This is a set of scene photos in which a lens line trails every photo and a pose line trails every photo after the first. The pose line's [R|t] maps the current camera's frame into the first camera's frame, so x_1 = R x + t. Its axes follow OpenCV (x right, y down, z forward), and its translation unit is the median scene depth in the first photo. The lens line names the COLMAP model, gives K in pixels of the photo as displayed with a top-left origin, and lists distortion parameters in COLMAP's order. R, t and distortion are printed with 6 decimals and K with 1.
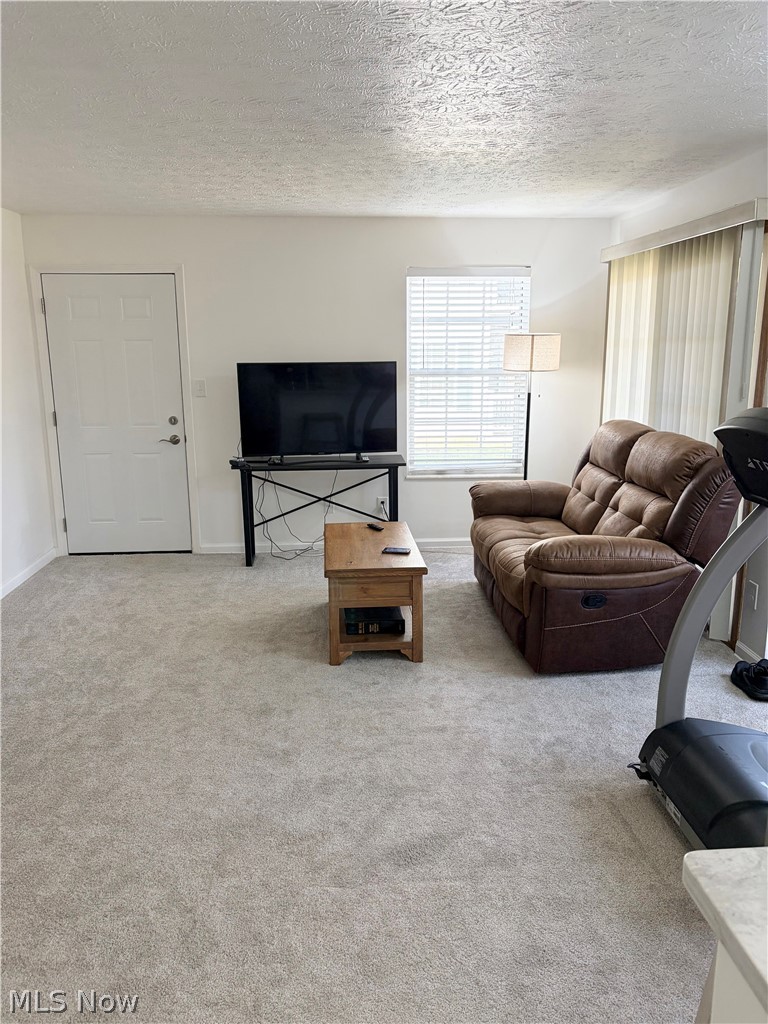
lens RADIAL K [[771.0, 0, 385.9], [0, 771.0, 505.1], [0, 0, 1]] dist [0.044085, -0.052536]
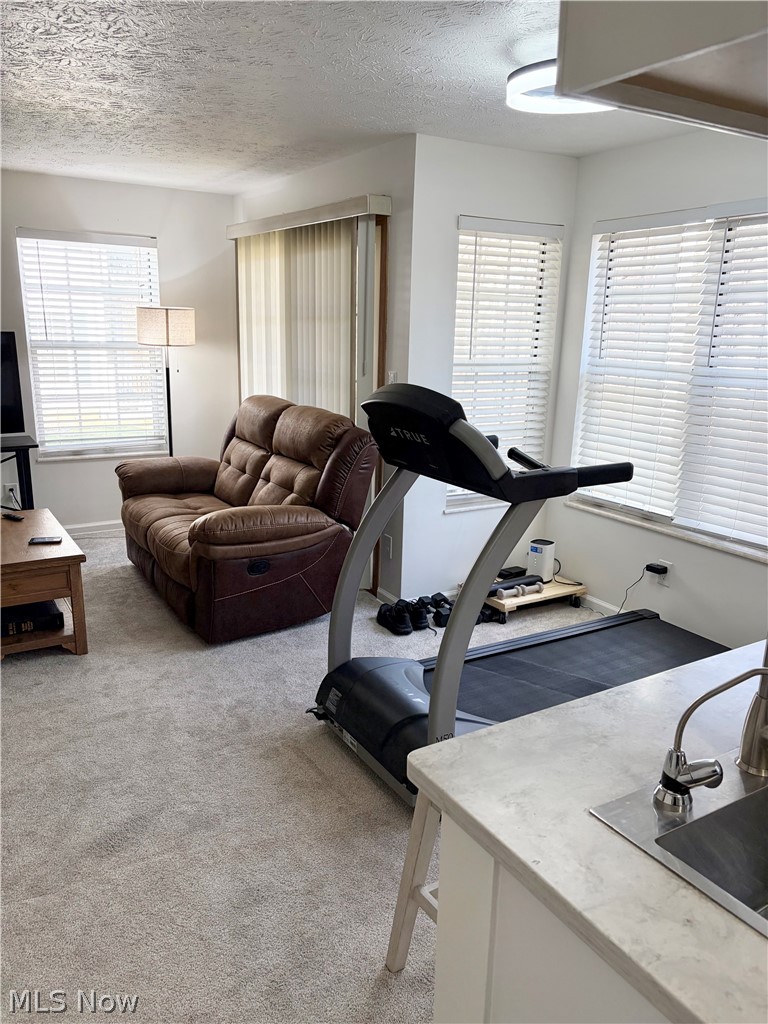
lens RADIAL K [[771.0, 0, 386.9], [0, 771.0, 519.5], [0, 0, 1]] dist [0.044085, -0.052536]
pose [[0.886208, -0.088610, 0.454735, -0.045411], [0.065409, 0.995638, 0.066538, -0.000677], [-0.458648, -0.029223, 0.888138, -0.014875]]
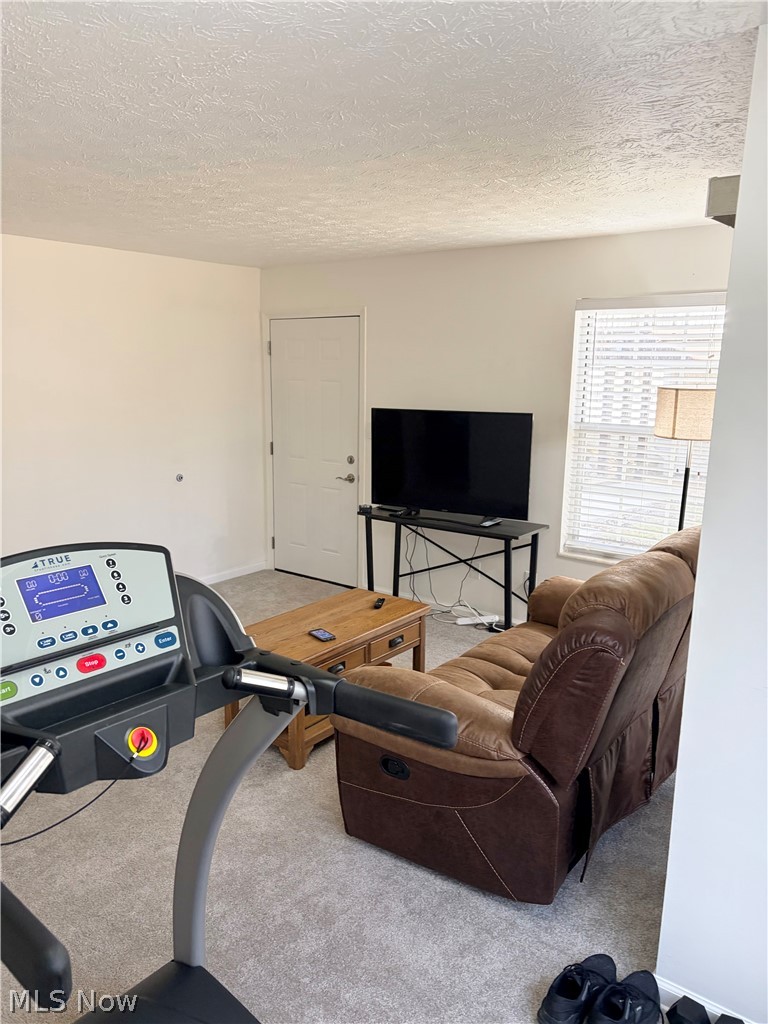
lens RADIAL K [[771.0, 0, 388.6], [0, 771.0, 514.6], [0, 0, 1]] dist [0.044085, -0.052536]
pose [[0.746108, 0.141188, -0.650684, 0.633755], [-0.150728, 0.987704, 0.041482, -0.126006], [0.648540, 0.067126, 0.758215, 0.386955]]
